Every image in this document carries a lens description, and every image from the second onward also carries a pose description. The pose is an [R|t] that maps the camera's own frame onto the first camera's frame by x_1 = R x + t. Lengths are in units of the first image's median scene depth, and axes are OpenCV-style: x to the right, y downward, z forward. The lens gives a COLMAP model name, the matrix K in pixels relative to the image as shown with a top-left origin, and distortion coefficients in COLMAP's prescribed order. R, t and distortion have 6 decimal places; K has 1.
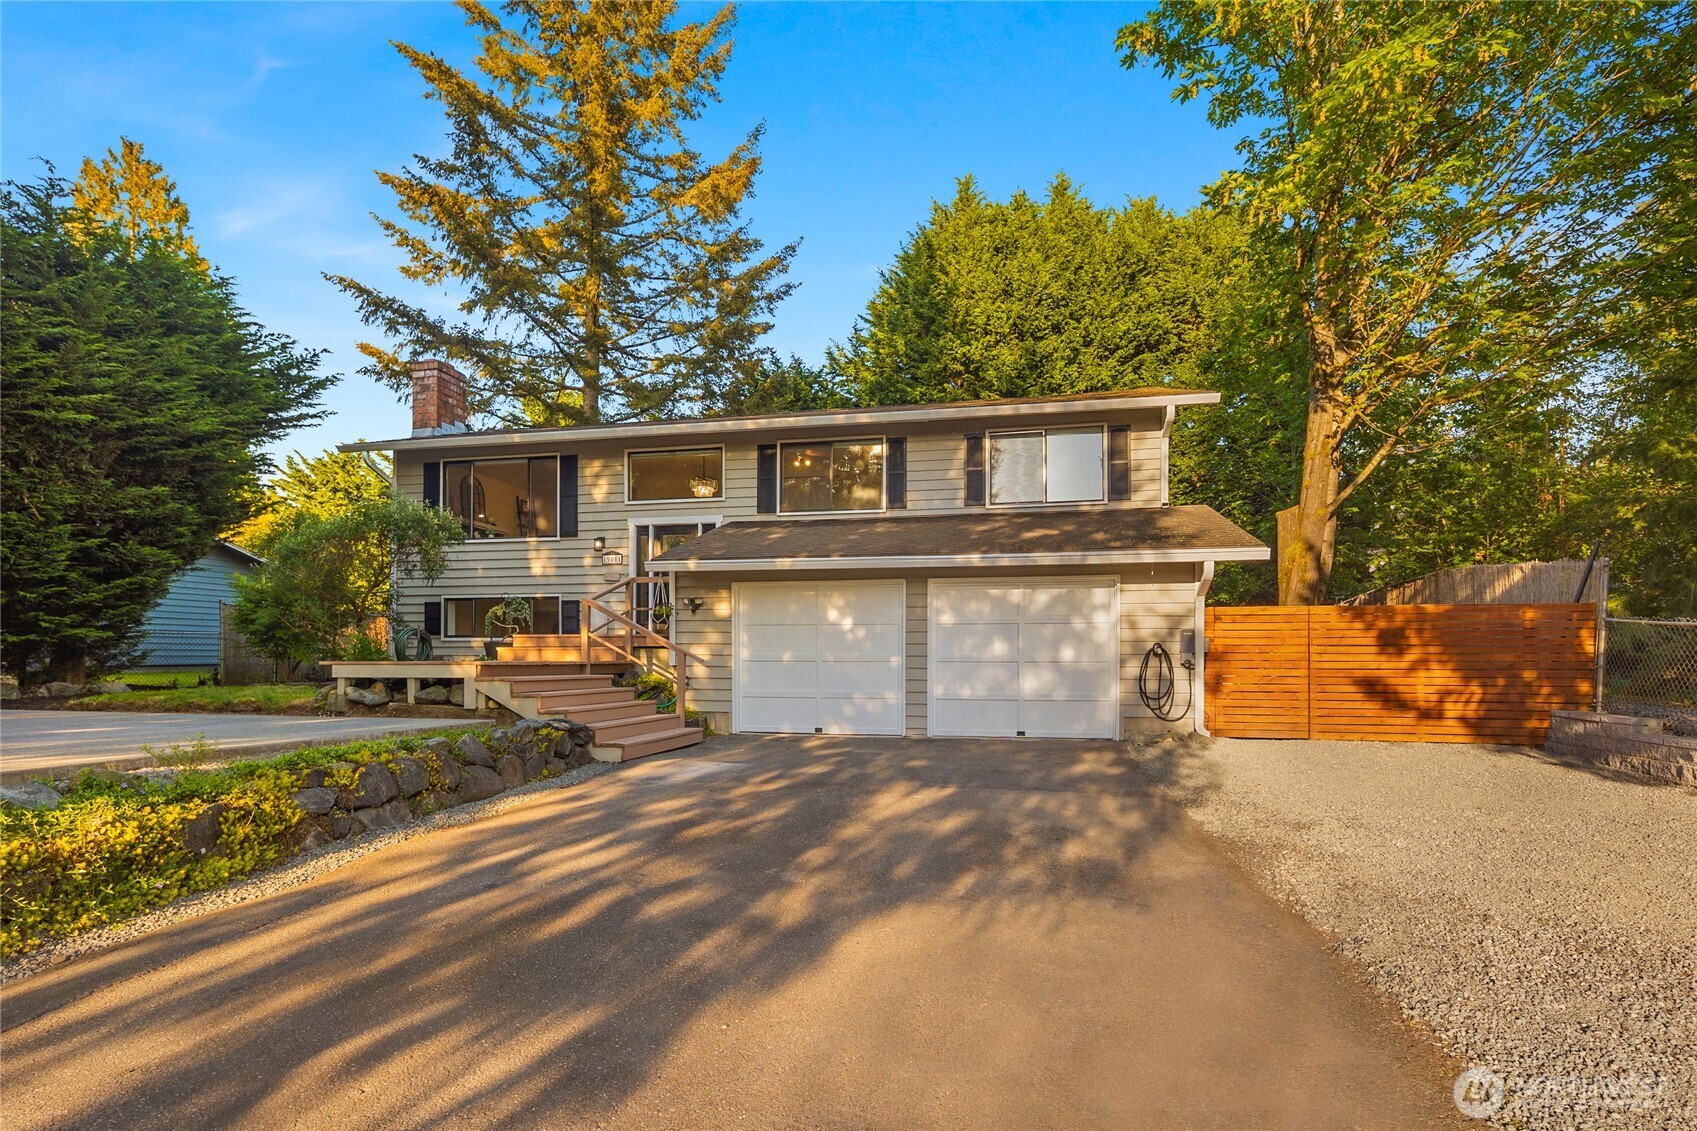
lens RADIAL K [[836.3, 0, 842.0], [0, 836.3, 609.9], [0, 0, 1]] dist [0.001239, -0.000070]
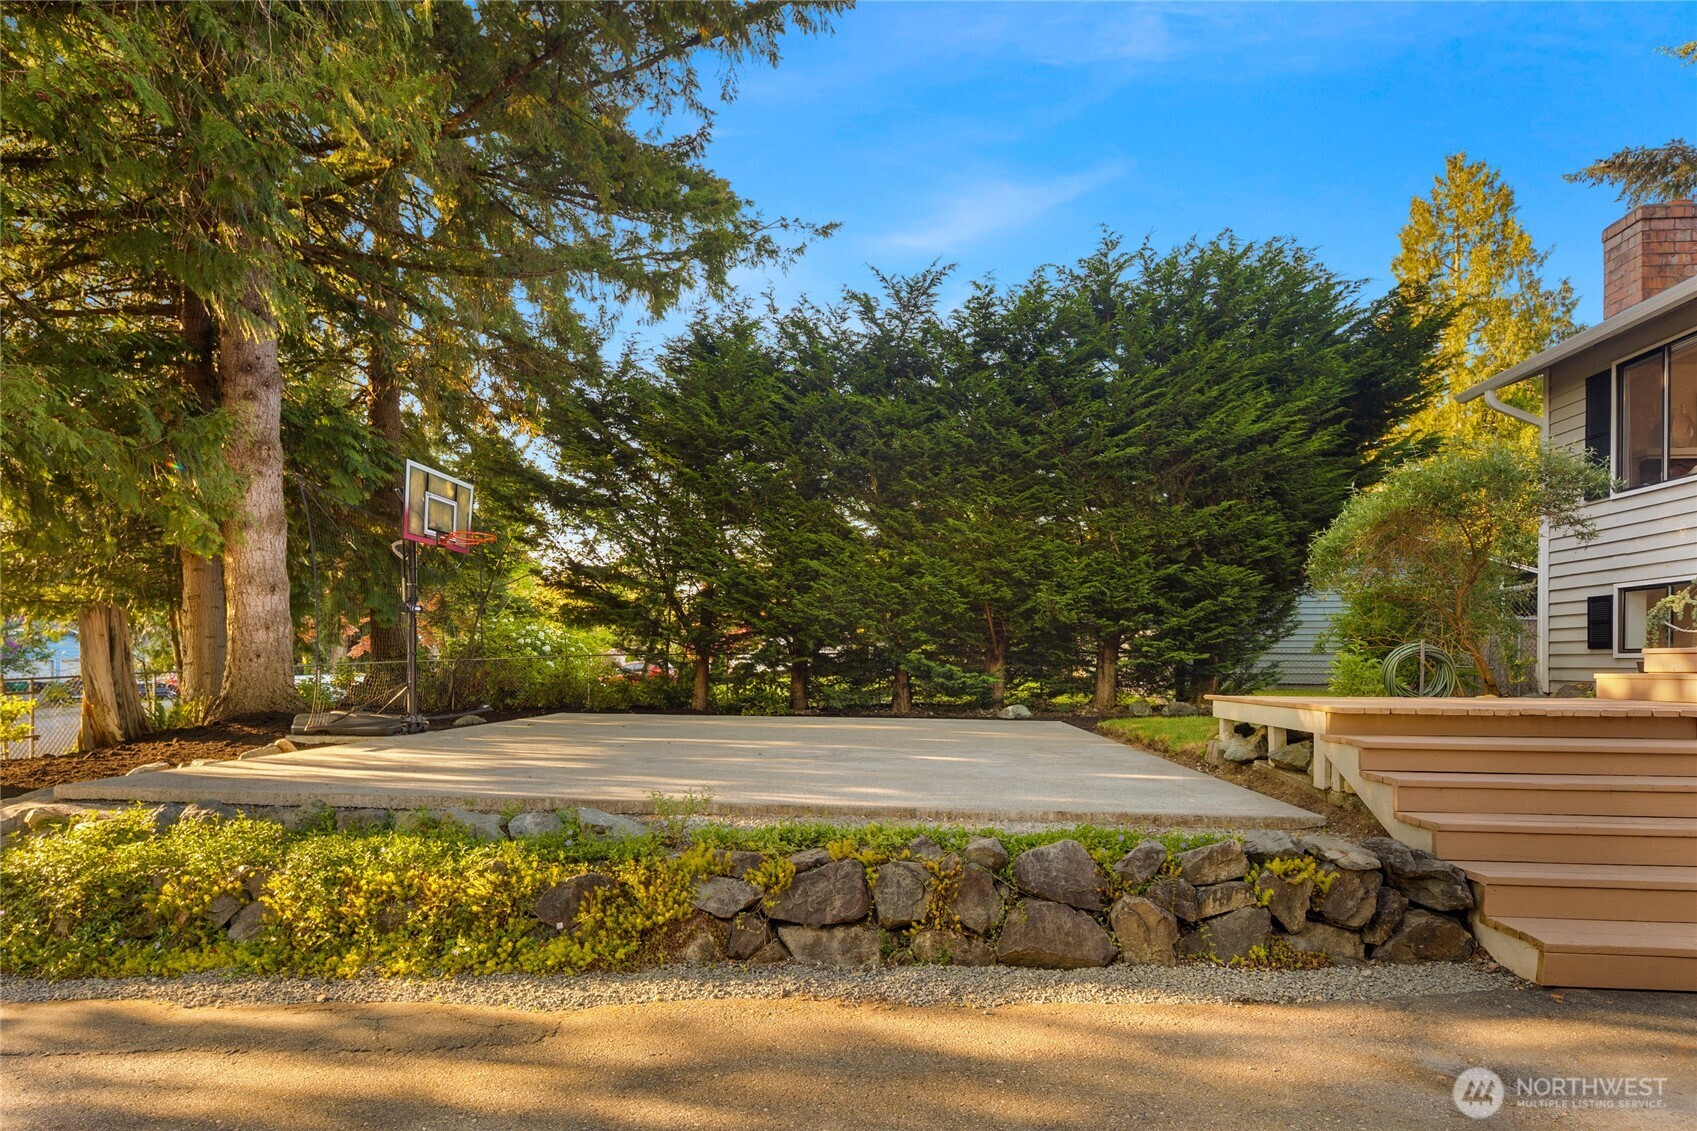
lens RADIAL K [[824.6, 0, 845.3], [0, 824.6, 648.2], [0, 0, 1]] dist [-0.000855, 0.000375]
pose [[0.136418, -0.021288, -0.990423, 0.054375], [0.053941, 0.998446, -0.014031, 0.010003], [0.989182, -0.051510, 0.137354, 0.462424]]
